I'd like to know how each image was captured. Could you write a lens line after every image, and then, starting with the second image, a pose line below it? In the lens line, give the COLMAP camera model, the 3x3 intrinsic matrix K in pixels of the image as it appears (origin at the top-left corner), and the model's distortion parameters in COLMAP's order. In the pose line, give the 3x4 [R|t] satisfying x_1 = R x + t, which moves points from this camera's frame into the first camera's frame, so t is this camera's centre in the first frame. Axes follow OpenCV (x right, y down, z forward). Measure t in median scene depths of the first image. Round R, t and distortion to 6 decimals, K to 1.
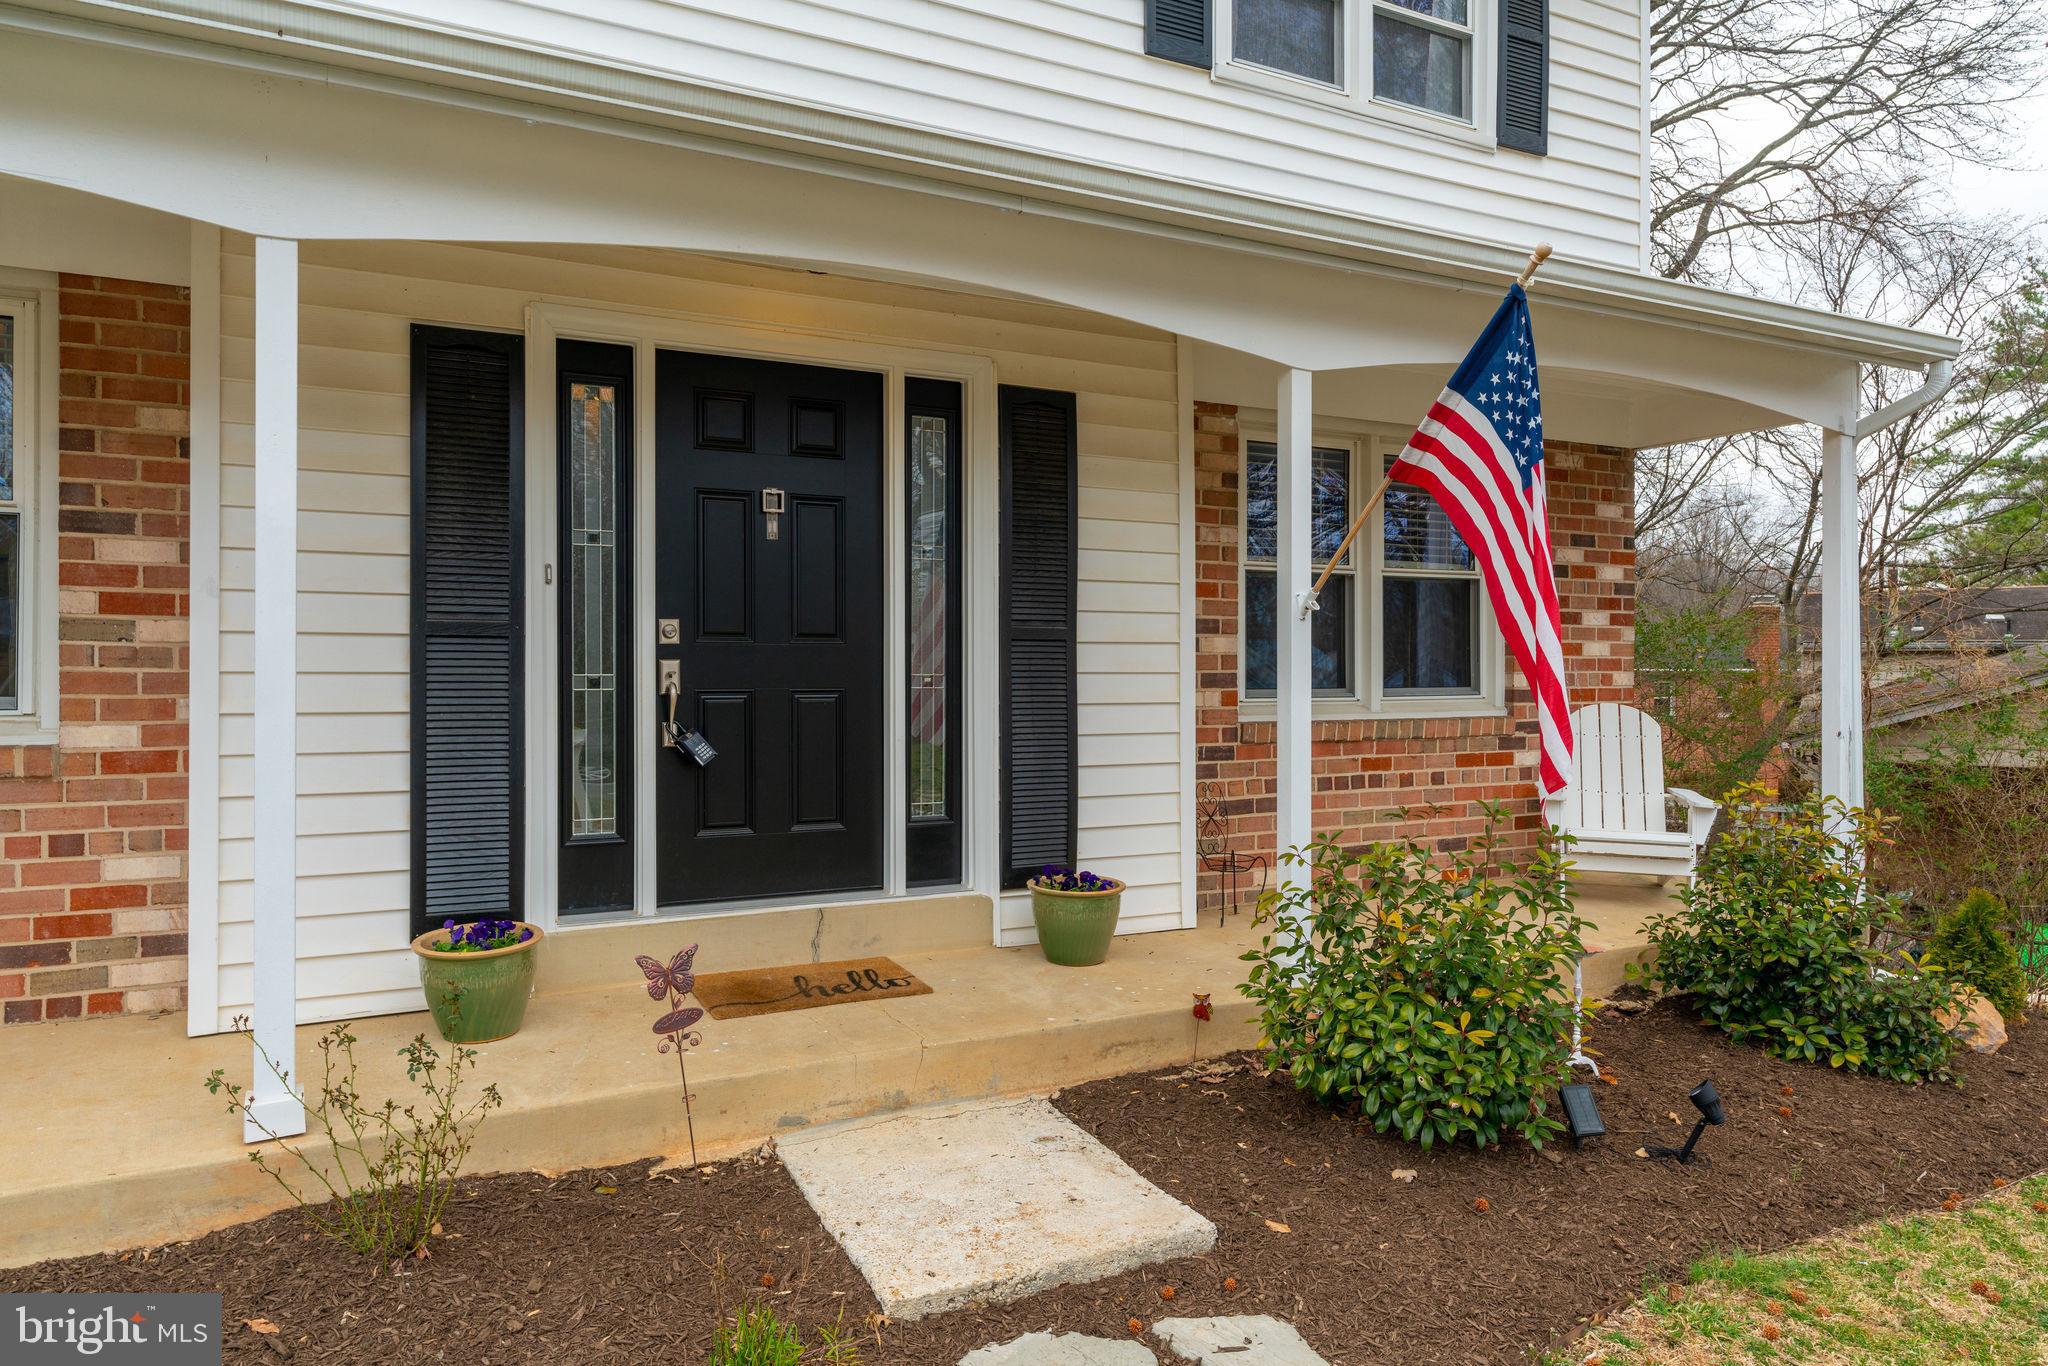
lens RADIAL K [[1330.5, 0, 1024.0], [0, 1330.5, 683.0], [0, 0, 1]] dist [-0.000368, 0.000553]
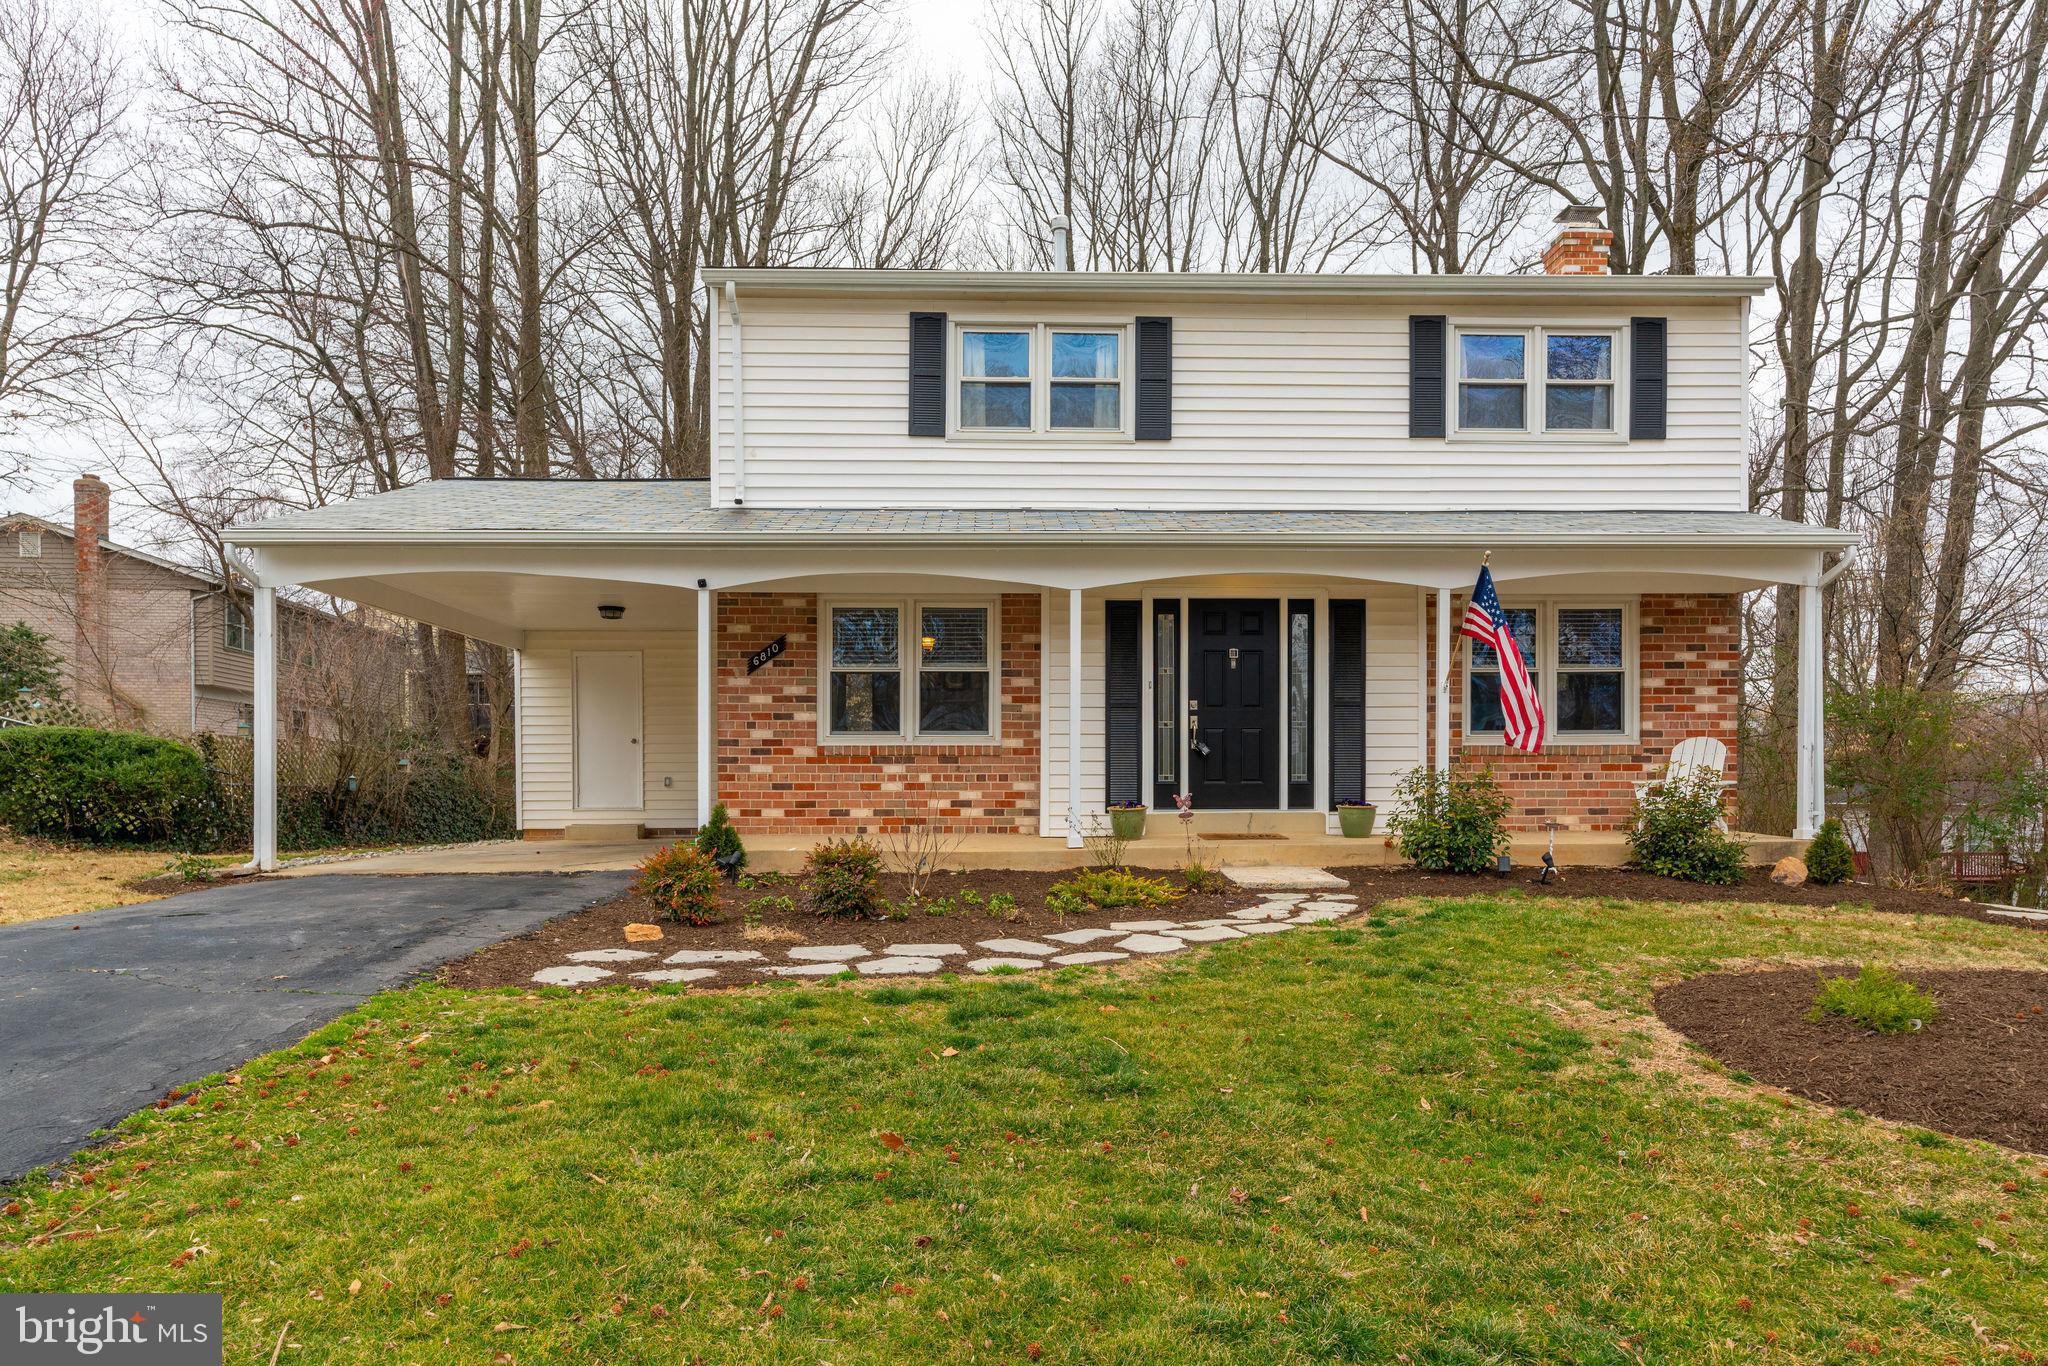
lens RADIAL K [[1297.0, 0, 1033.0], [0, 1297.0, 812.7], [0, 0, 1]] dist [-0.000335, 0.000804]
pose [[0.903551, 0.003742, -0.428464, 0.514993], [0.000244, 0.999957, 0.009247, 0.141152], [0.428480, -0.008460, 0.903512, -1.373416]]
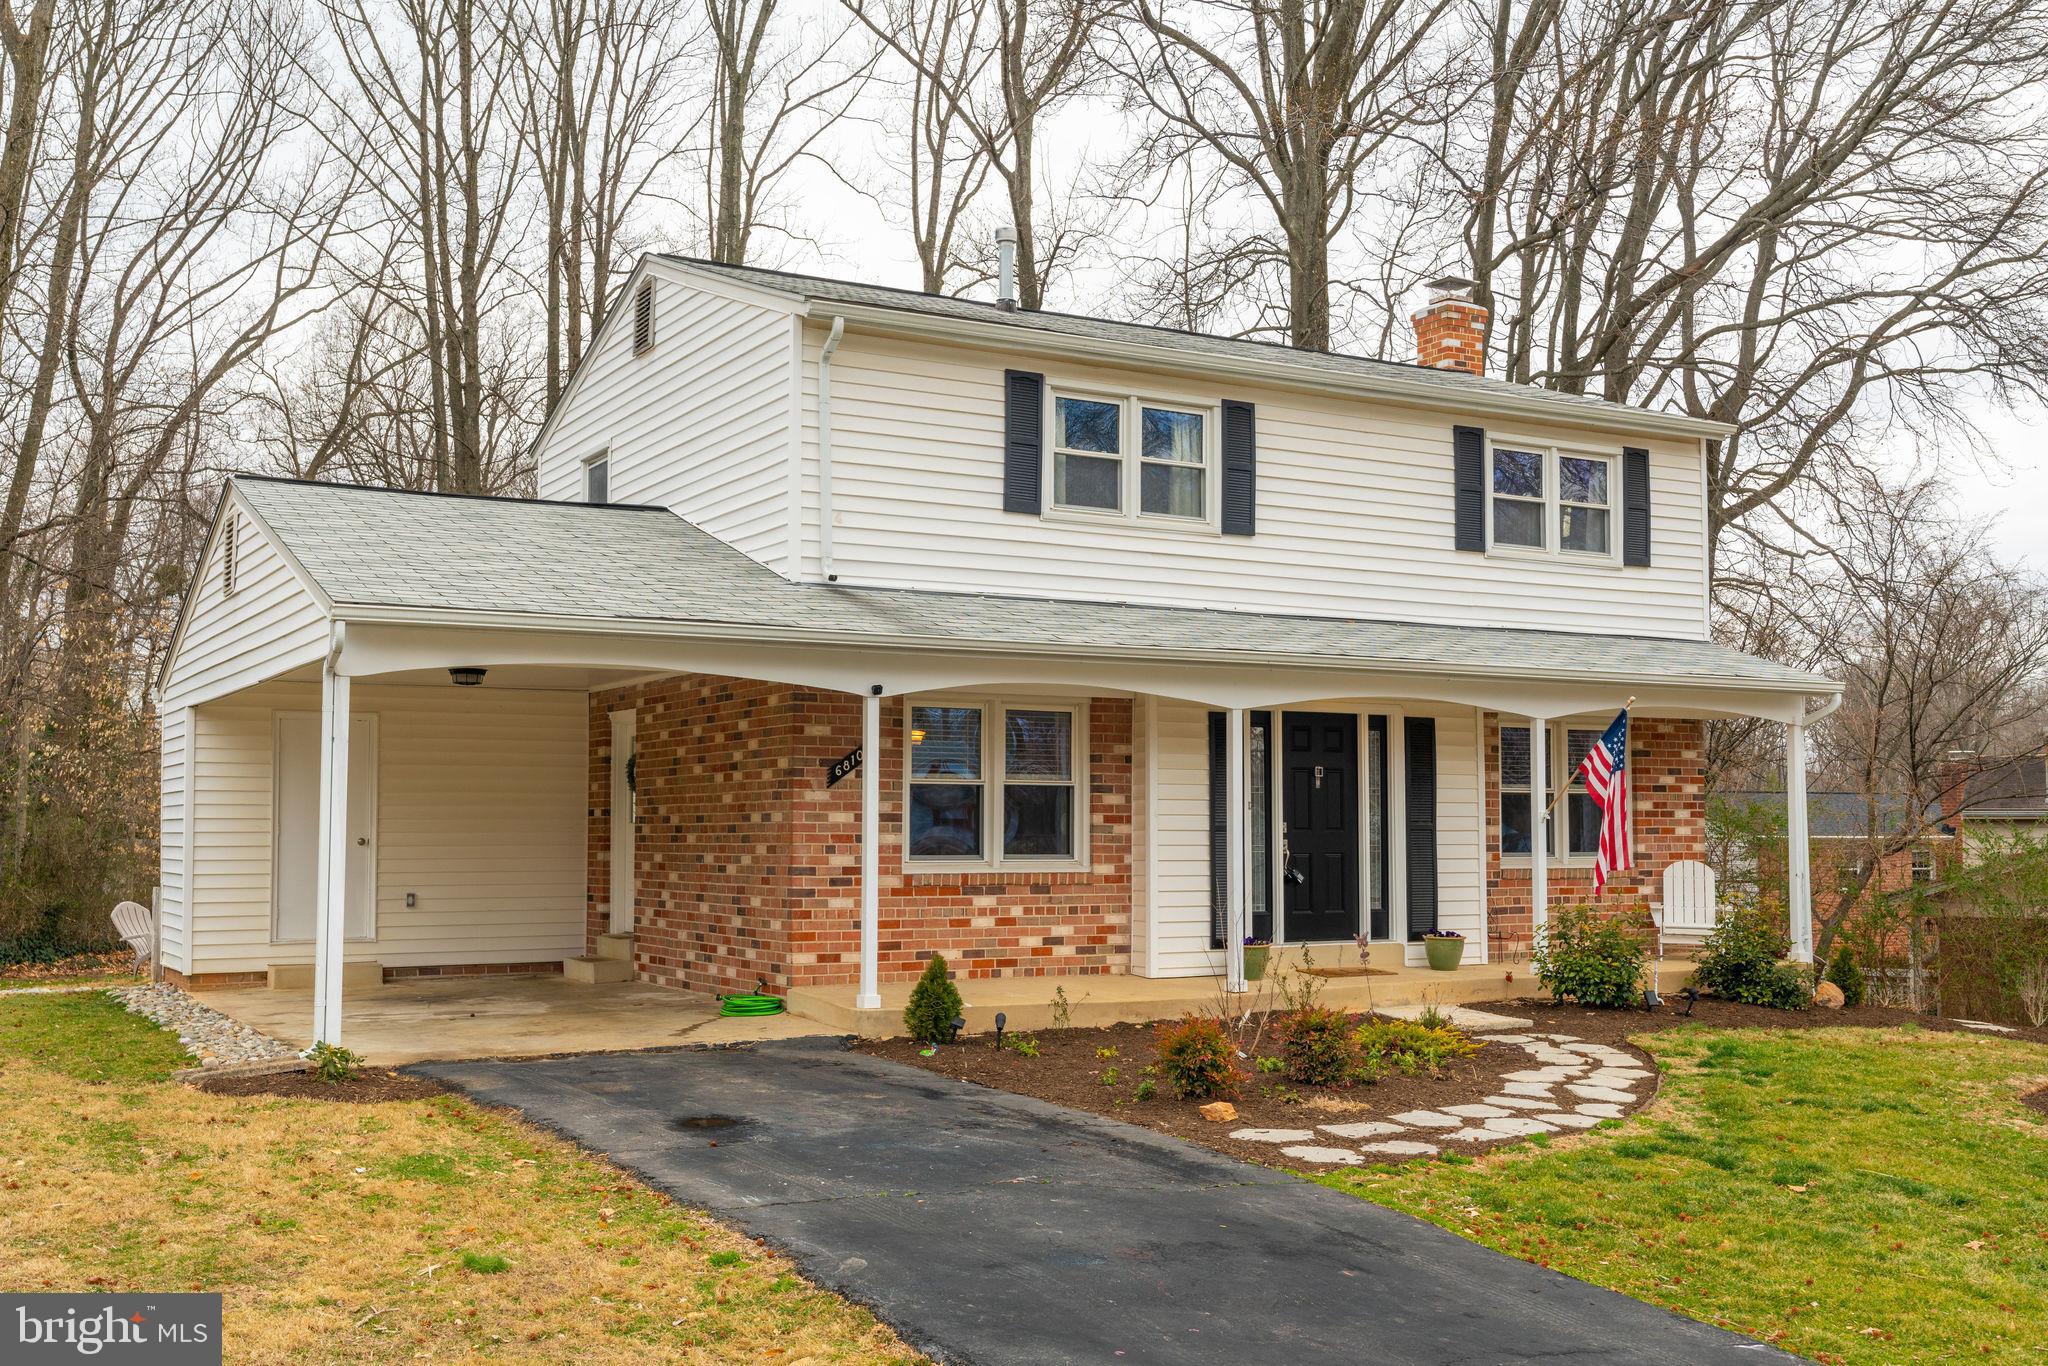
lens RADIAL K [[2054.7, 0, 1051.4], [0, 2054.7, 733.6], [0, 0, 1]] dist [0.007906, 0.007153]
pose [[0.998919, 0.002109, 0.046445, -0.805025], [0.000585, 0.998322, -0.057904, 0.005825], [-0.046490, 0.057869, 0.997241, -2.531861]]
